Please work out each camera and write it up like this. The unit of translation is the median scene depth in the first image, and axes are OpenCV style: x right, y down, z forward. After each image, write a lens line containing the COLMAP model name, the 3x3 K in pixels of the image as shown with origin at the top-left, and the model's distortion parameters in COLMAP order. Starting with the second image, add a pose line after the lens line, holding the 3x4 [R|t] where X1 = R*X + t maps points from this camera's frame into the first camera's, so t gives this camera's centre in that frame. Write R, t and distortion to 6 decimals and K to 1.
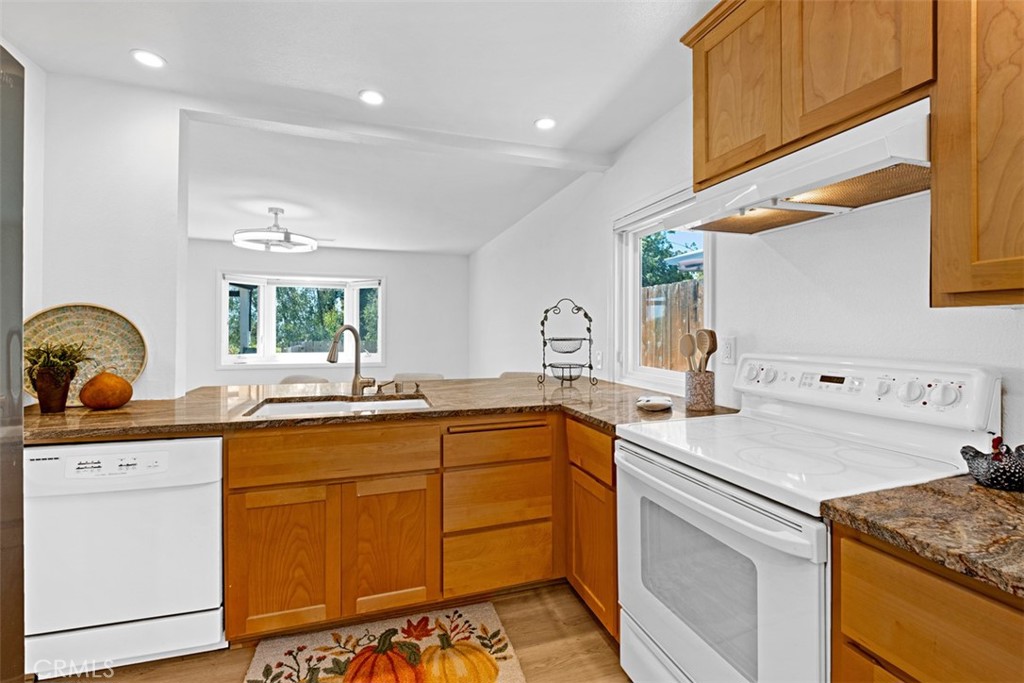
lens RADIAL K [[435.3, 0, 504.4], [0, 435.3, 322.2], [0, 0, 1]] dist [-0.002478, -0.003262]
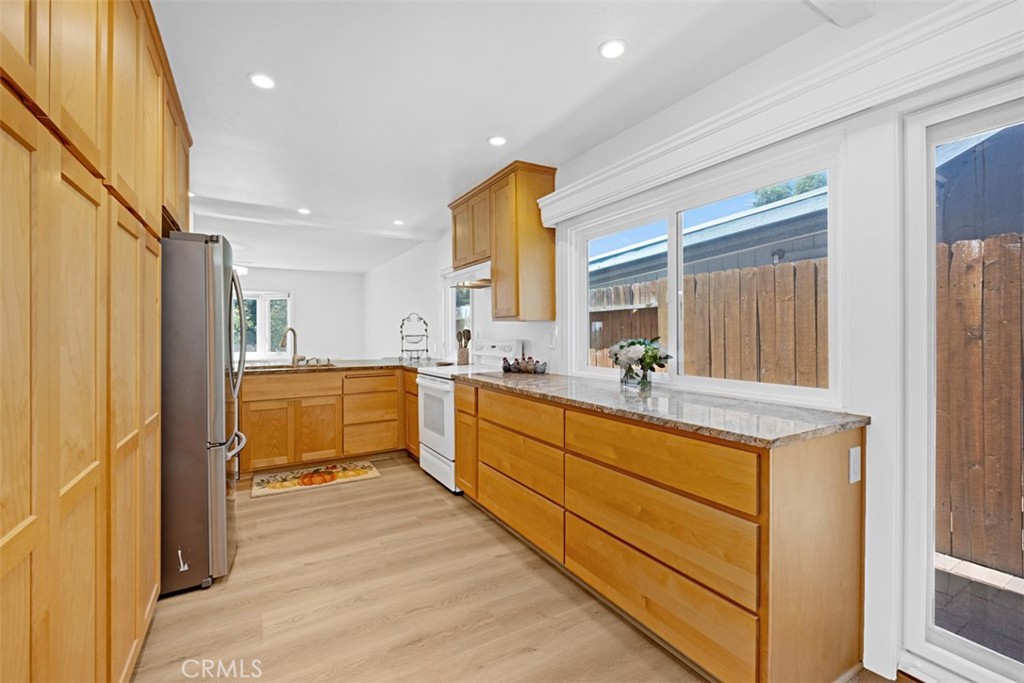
lens RADIAL K [[435.3, 0, 499.5], [0, 435.3, 333.9], [0, 0, 1]] dist [-0.002478, -0.003262]
pose [[0.978483, -0.004756, 0.206271, 0.164301], [0.001588, 0.999878, 0.015521, 0.005596], [-0.206320, -0.014859, 0.978372, -1.199512]]
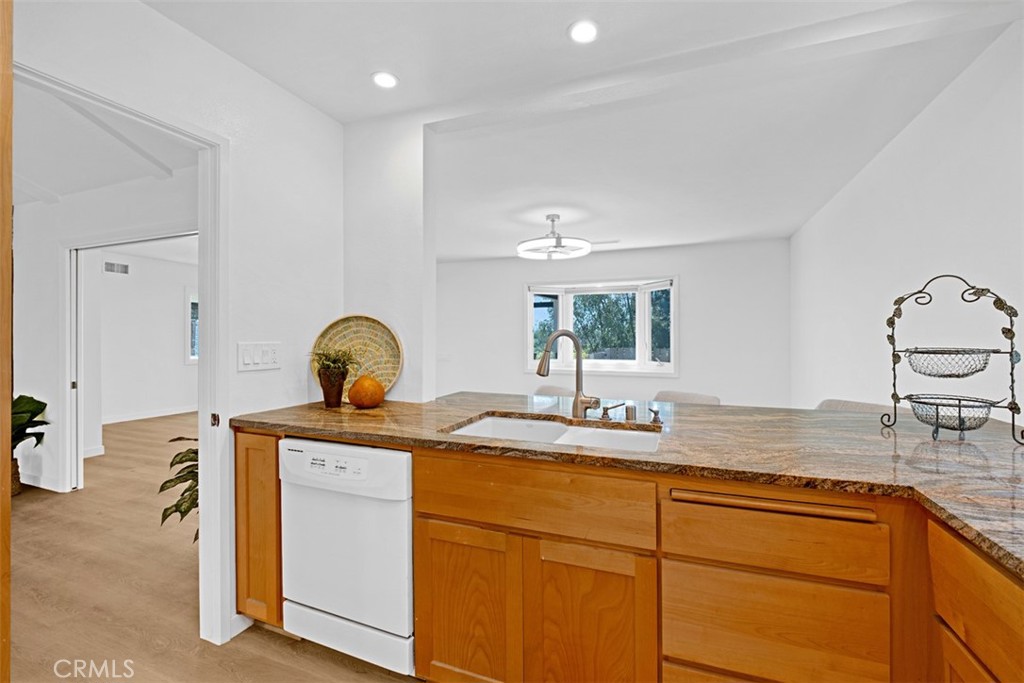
lens RADIAL K [[435.3, 0, 522.0], [0, 435.3, 335.7], [0, 0, 1]] dist [-0.002478, -0.003262]
pose [[0.780079, -0.006554, -0.625646, 0.095731], [0.016538, 0.999812, 0.010147, 0.008942], [0.625462, -0.018262, 0.780041, 0.369450]]
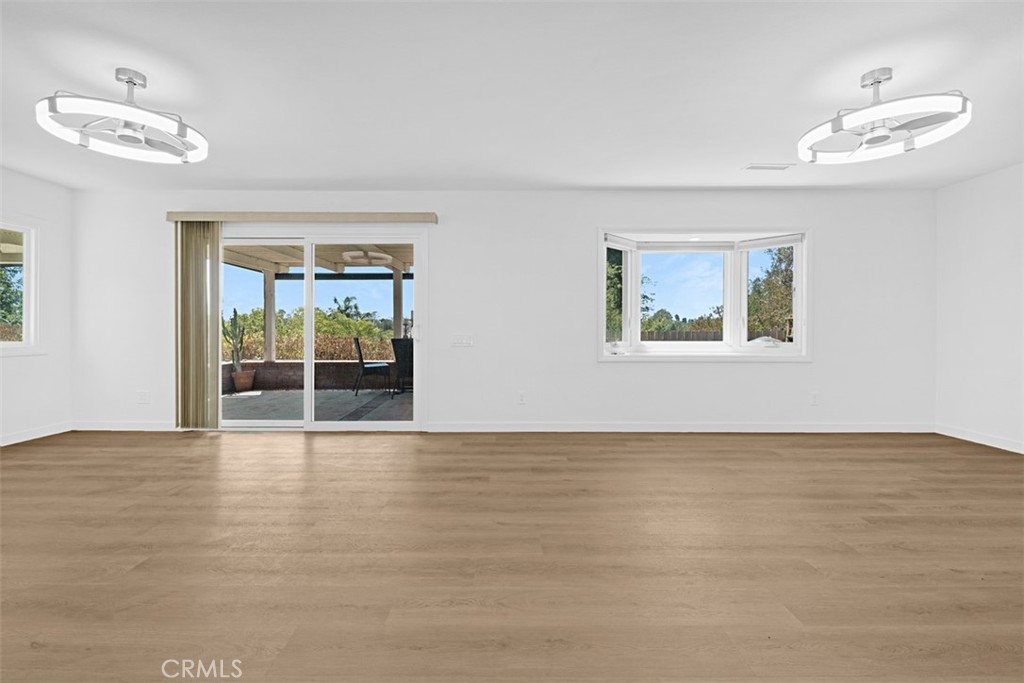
lens RADIAL K [[435.3, 0, 500.7], [0, 435.3, 332.9], [0, 0, 1]] dist [-0.002478, -0.003262]
pose [[0.949012, 0.001069, -0.315238, -1.756620], [0.009091, 0.999485, 0.030759, 0.105461], [0.315108, -0.032057, 0.948514, 0.689515]]
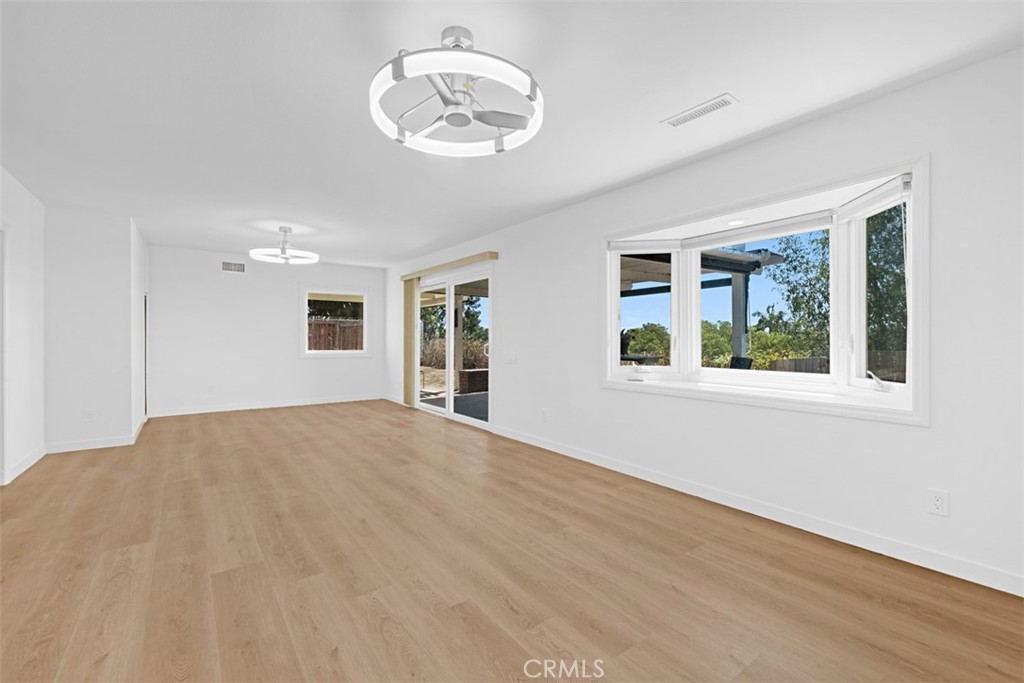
lens RADIAL K [[435.3, 0, 512.7], [0, 435.3, 340.9], [0, 0, 1]] dist [-0.002478, -0.003262]
pose [[0.323637, 0.002599, -0.946178, -0.219985], [0.017884, 0.999801, 0.008863, 0.090757], [0.946012, -0.019790, 0.323526, 1.966675]]
